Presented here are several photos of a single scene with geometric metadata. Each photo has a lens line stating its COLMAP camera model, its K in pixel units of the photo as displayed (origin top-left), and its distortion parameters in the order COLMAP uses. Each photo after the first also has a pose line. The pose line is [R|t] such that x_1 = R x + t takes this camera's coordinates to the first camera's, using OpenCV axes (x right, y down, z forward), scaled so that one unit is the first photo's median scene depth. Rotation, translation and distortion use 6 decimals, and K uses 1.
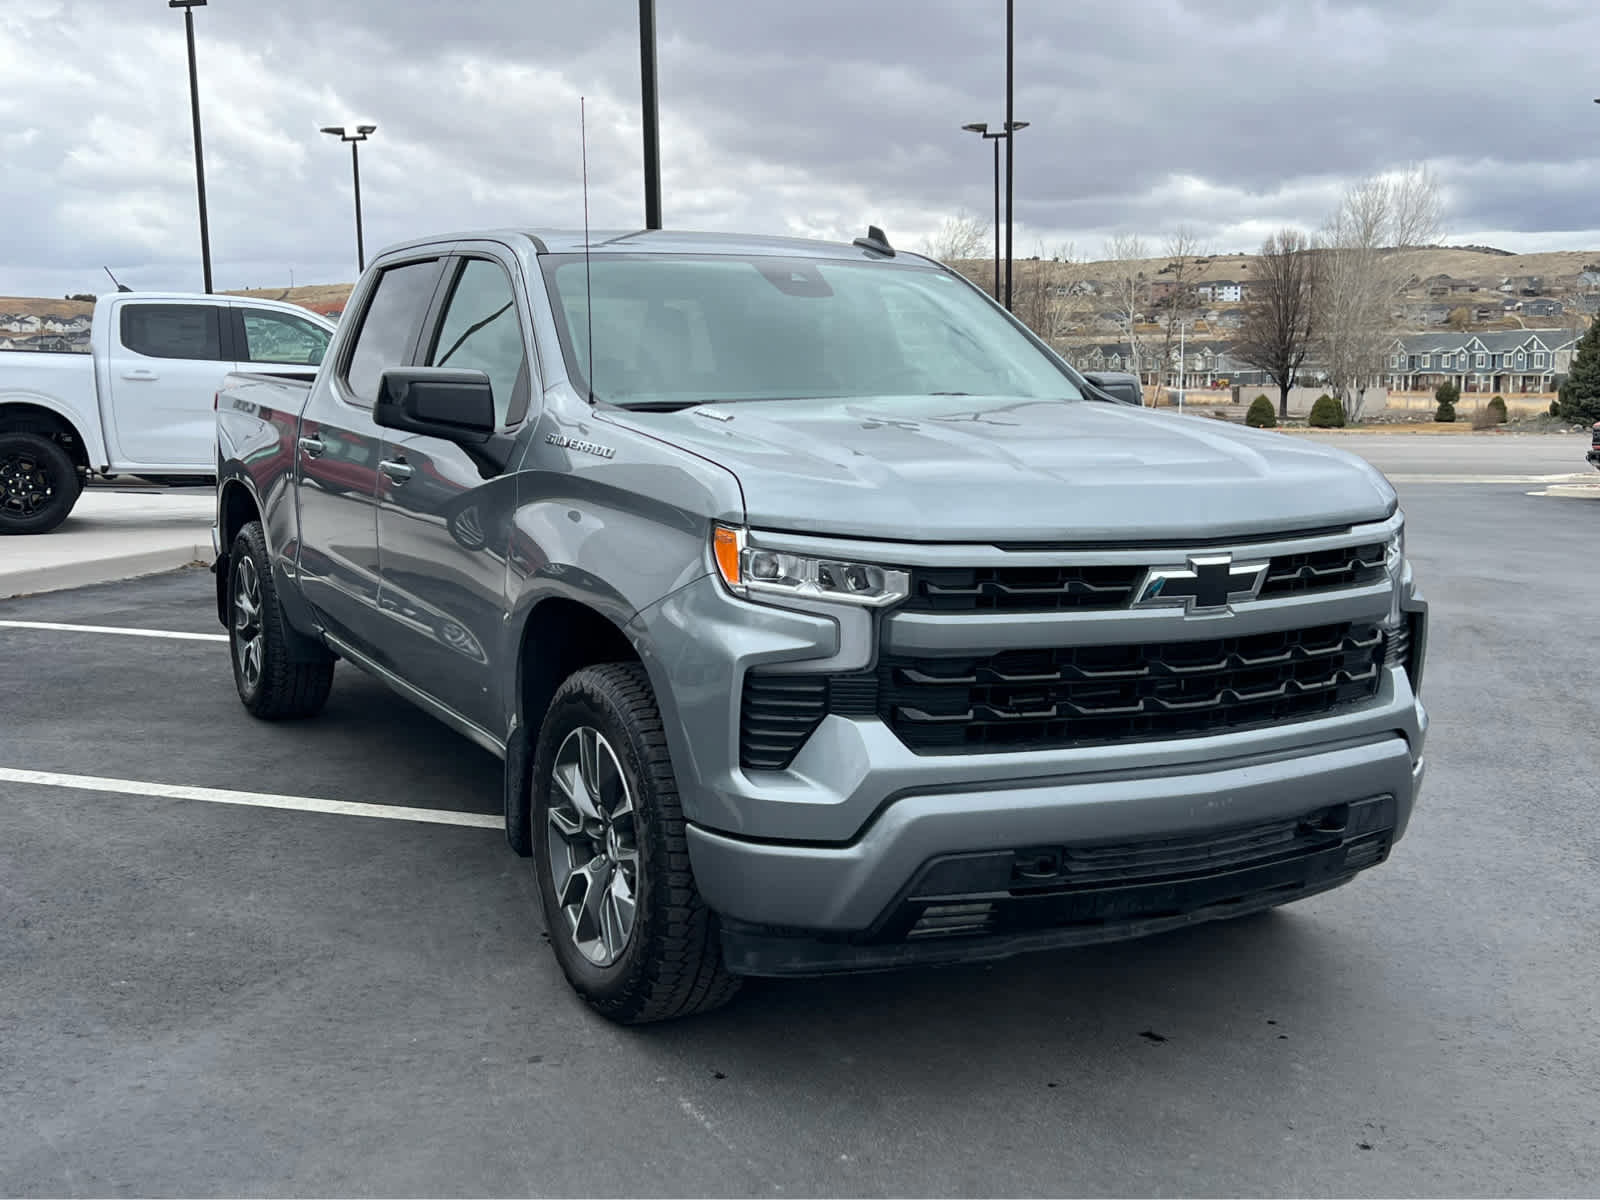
lens RADIAL K [[1798.7, 0, 791.4], [0, 1798.7, 599.0], [0, 0, 1]] dist [0.125506, -0.288980]
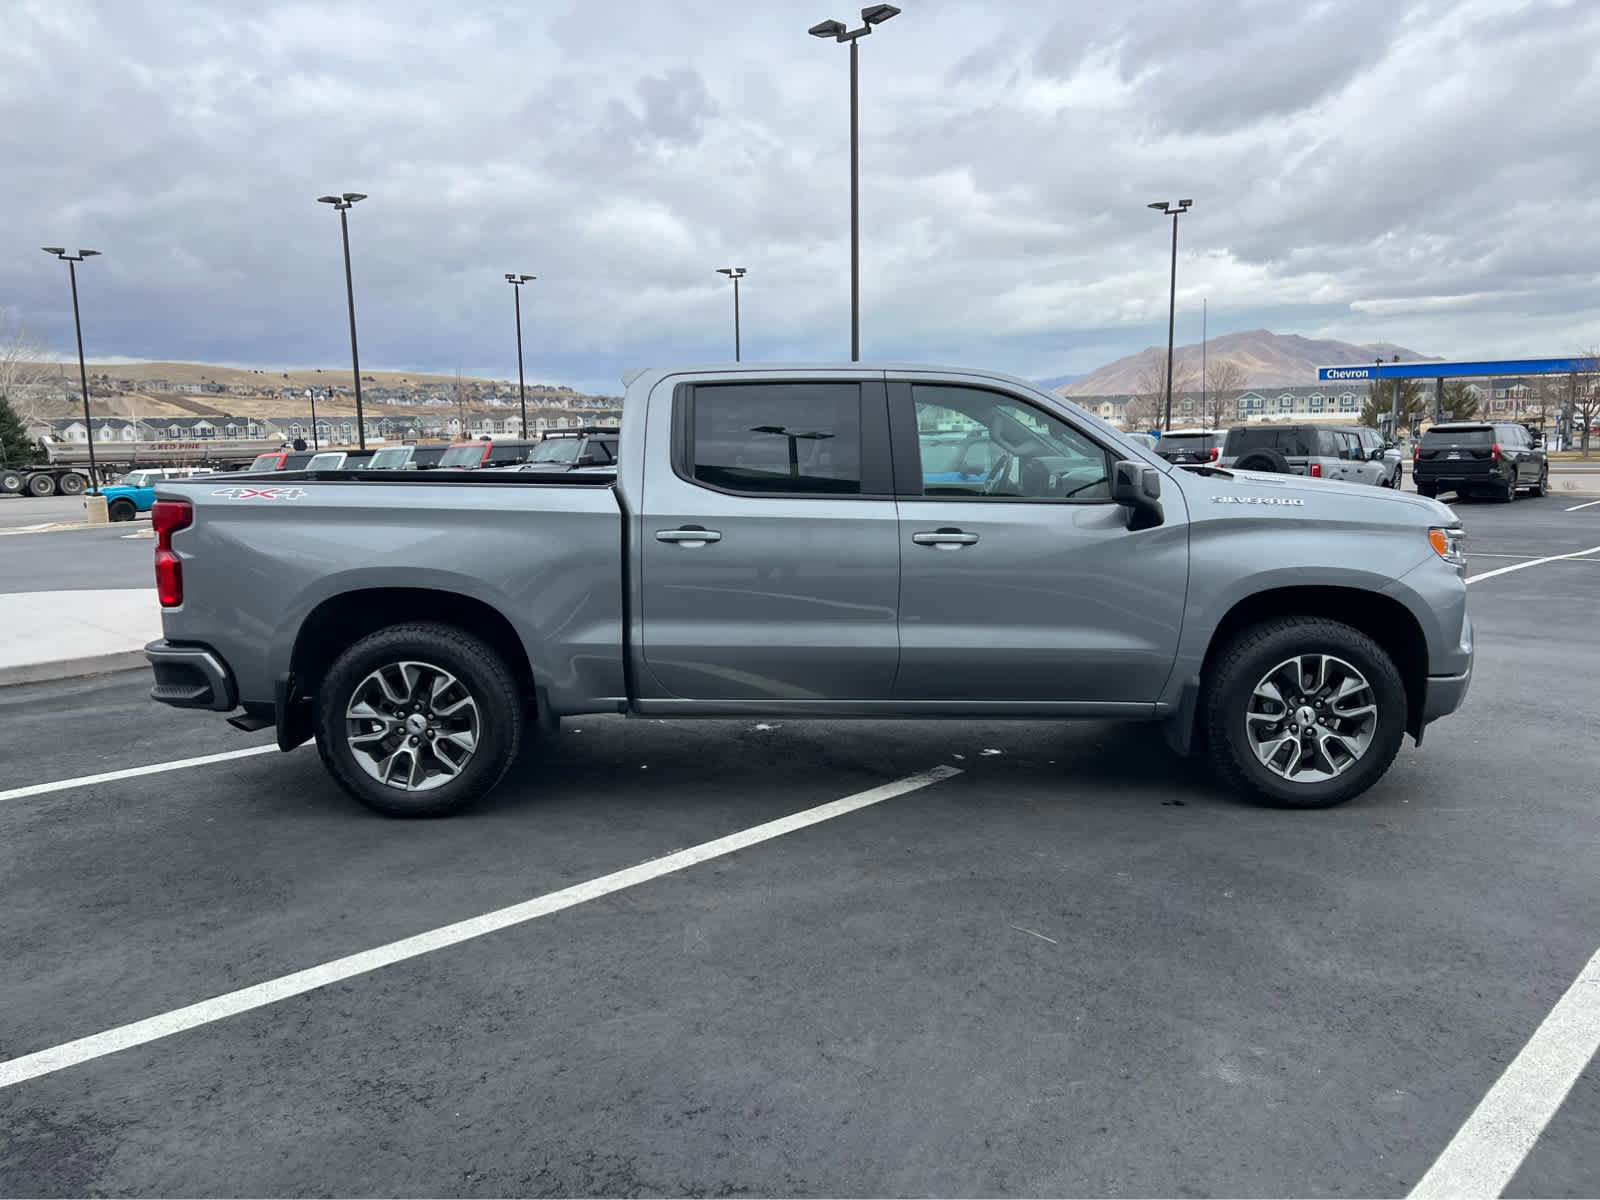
lens RADIAL K [[1202.5, 0, 841.0], [0, 1202.5, 613.8], [0, 0, 1]] dist [0.066358, -0.078767]
pose [[0.433083, -0.143011, 0.889936, -1.515131], [0.129226, 0.986984, 0.095719, -0.160107], [-0.892042, 0.073549, 0.445928, 0.947352]]
